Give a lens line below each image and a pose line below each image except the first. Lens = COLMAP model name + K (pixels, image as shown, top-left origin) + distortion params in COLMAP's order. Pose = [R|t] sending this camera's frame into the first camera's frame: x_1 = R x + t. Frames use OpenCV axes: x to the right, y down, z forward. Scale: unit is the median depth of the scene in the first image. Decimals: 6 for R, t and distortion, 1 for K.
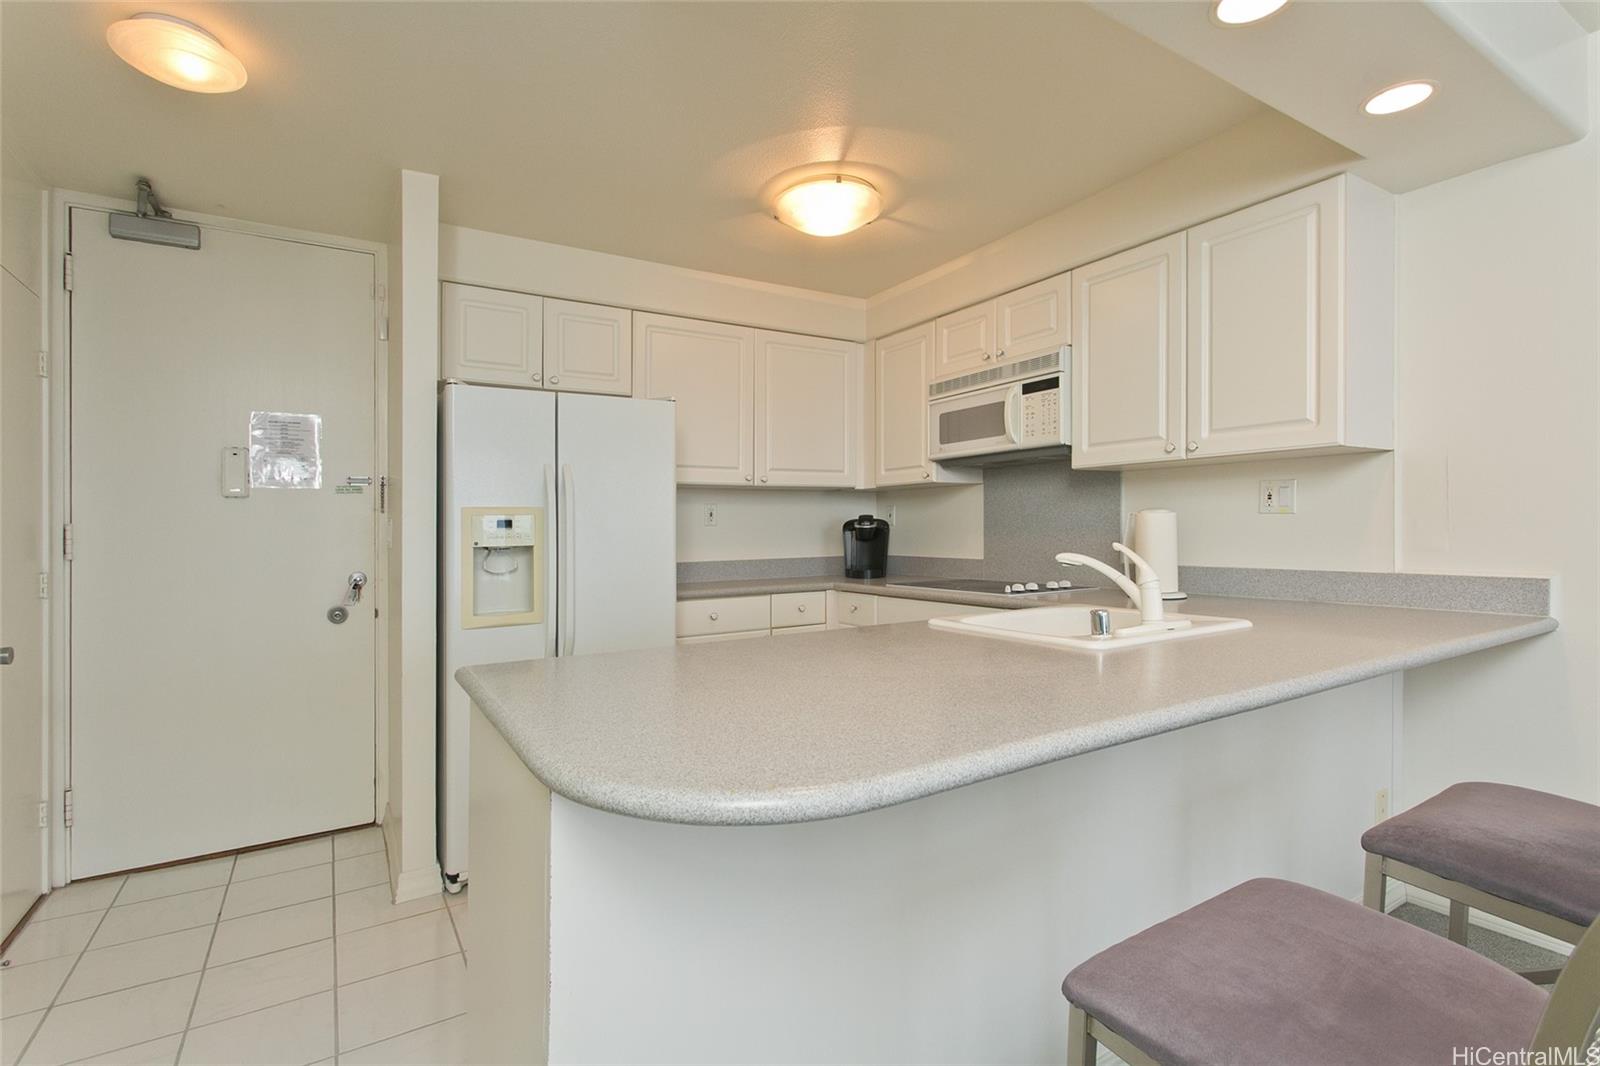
lens RADIAL K [[755.0, 0, 793.8], [0, 755.0, 525.8], [0, 0, 1]] dist [-0.002230, 0.002037]
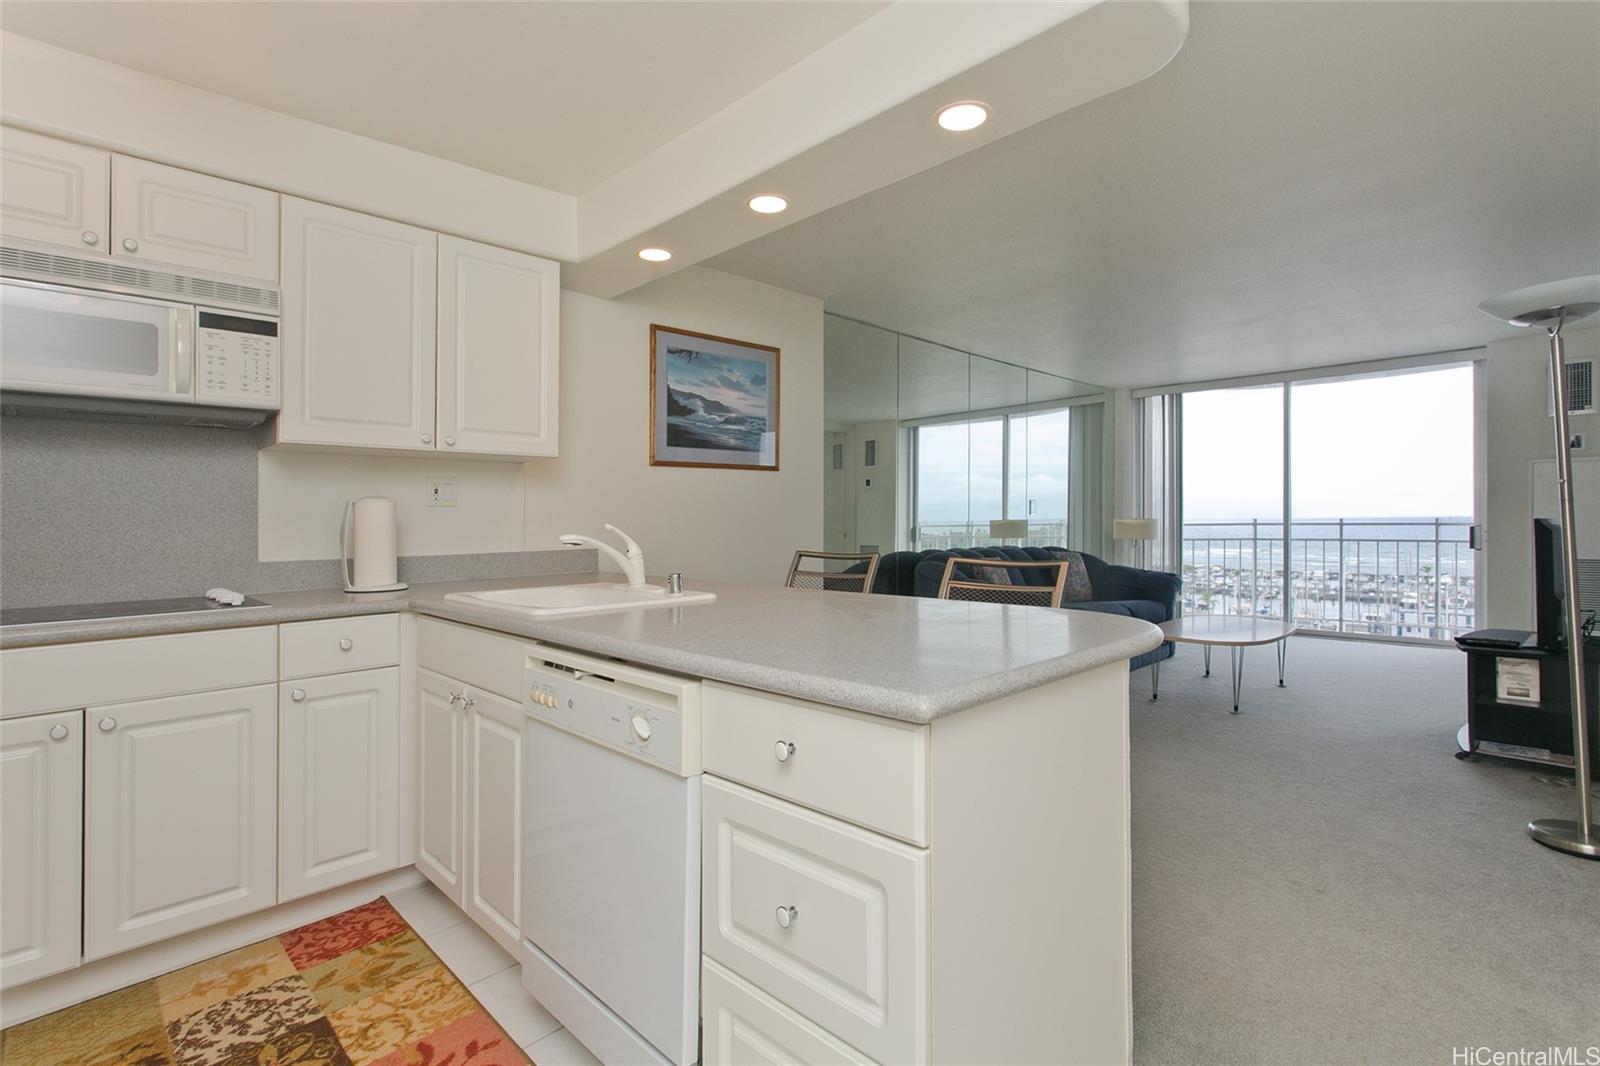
lens RADIAL K [[755.0, 0, 776.3], [0, 755.0, 522.2], [0, 0, 1]] dist [-0.002230, 0.002037]
pose [[-0.200975, 0.017377, 0.979442, -0.455539], [0.015292, 0.999776, -0.014600, 0.024789], [-0.979477, 0.012043, -0.201196, 0.579174]]
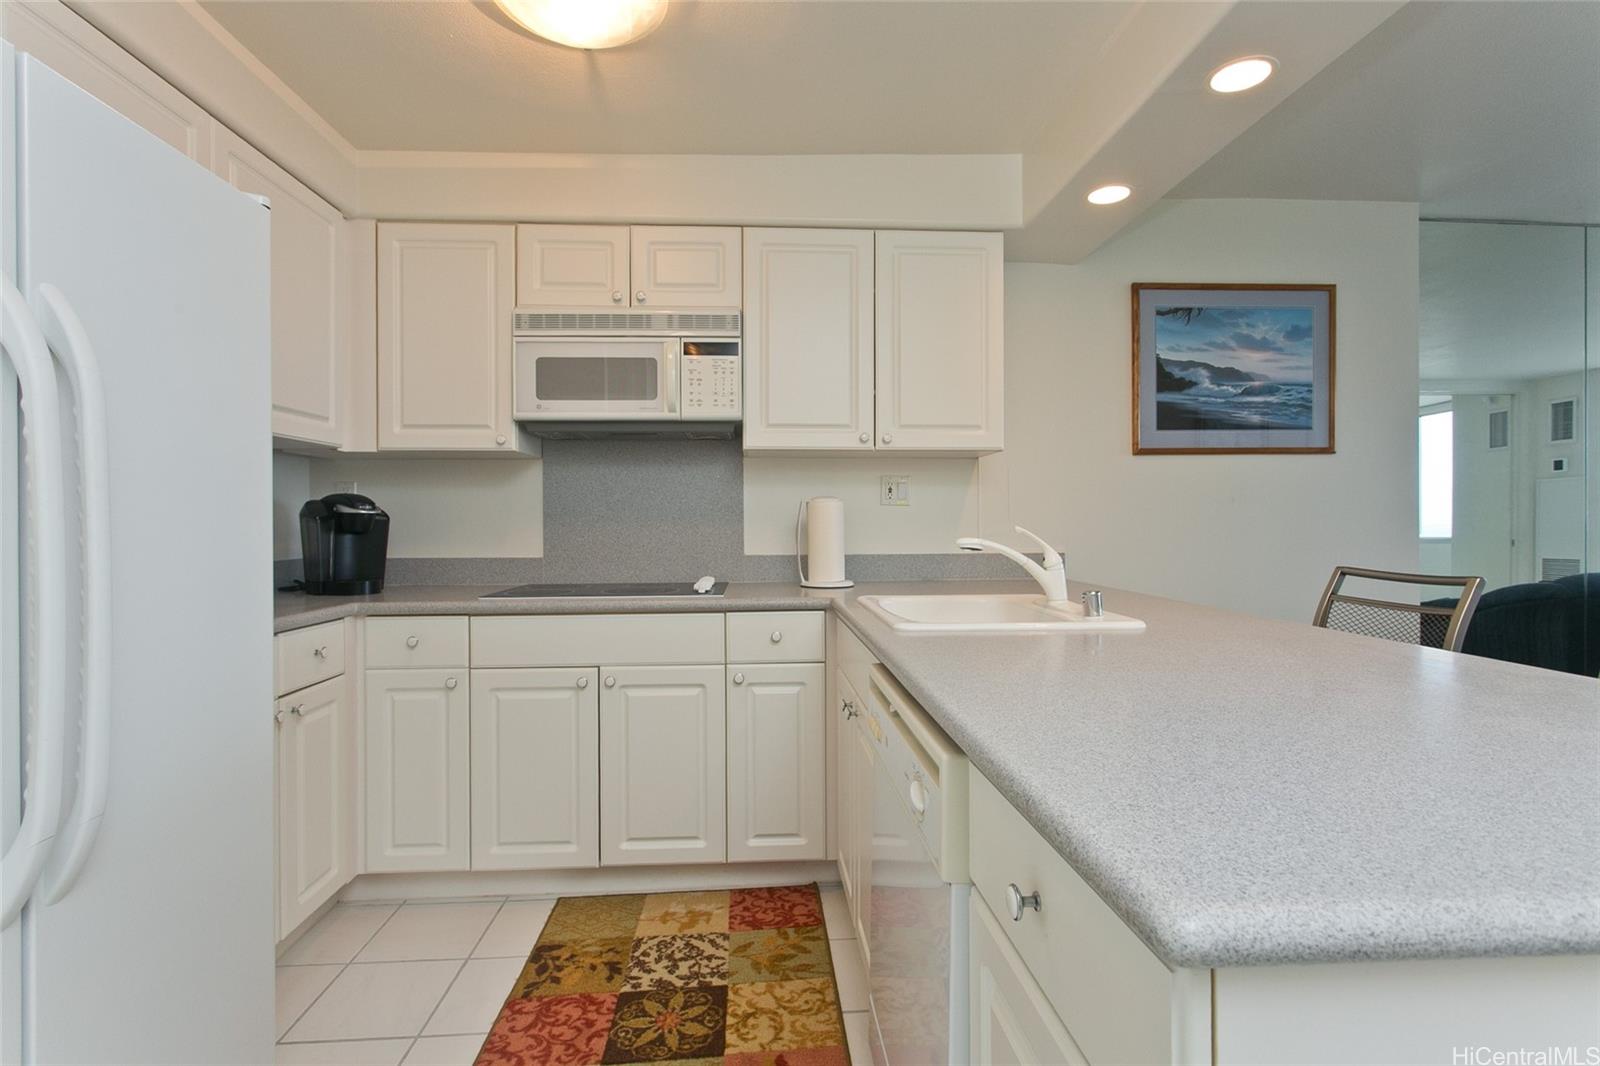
lens RADIAL K [[755.0, 0, 800.7], [0, 755.0, 517.5], [0, 0, 1]] dist [-0.002230, 0.002037]
pose [[0.474841, 0.020265, 0.879838, -0.338754], [-0.004752, 0.999779, -0.020463, 0.020039], [-0.880059, 0.005536, 0.474833, 0.462712]]
